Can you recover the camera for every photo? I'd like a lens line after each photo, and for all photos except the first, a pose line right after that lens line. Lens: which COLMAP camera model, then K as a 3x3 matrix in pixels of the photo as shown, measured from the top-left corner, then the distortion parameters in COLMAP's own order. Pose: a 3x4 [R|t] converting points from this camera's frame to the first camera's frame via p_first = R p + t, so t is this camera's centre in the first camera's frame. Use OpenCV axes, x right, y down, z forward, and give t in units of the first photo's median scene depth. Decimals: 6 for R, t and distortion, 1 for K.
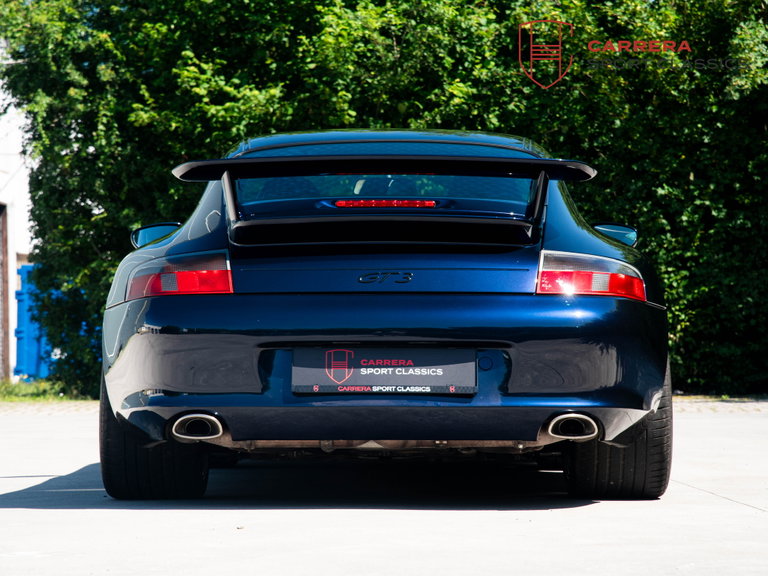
lens RADIAL K [[2212.2, 0, 383.5], [0, 2212.2, 287.5], [0, 0, 1]] dist [0.335118, 0.000000]
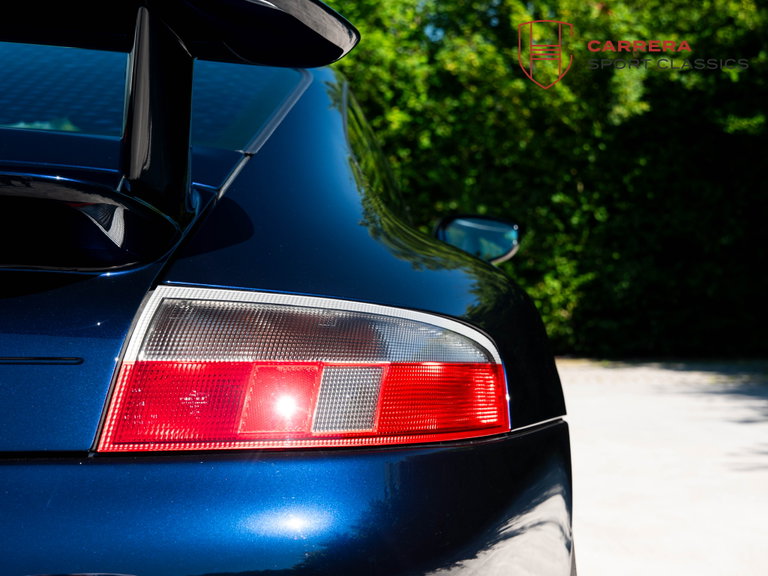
lens RADIAL K [[1277.9, 0, 384.4], [0, 1277.9, 287.8], [0, 0, 1]] dist [-0.022385, 0.000000]
pose [[0.999939, 0.005512, -0.009578, 0.034223], [-0.005319, 0.999784, 0.020085, -0.006717], [0.009687, -0.020033, 0.999752, 0.273035]]
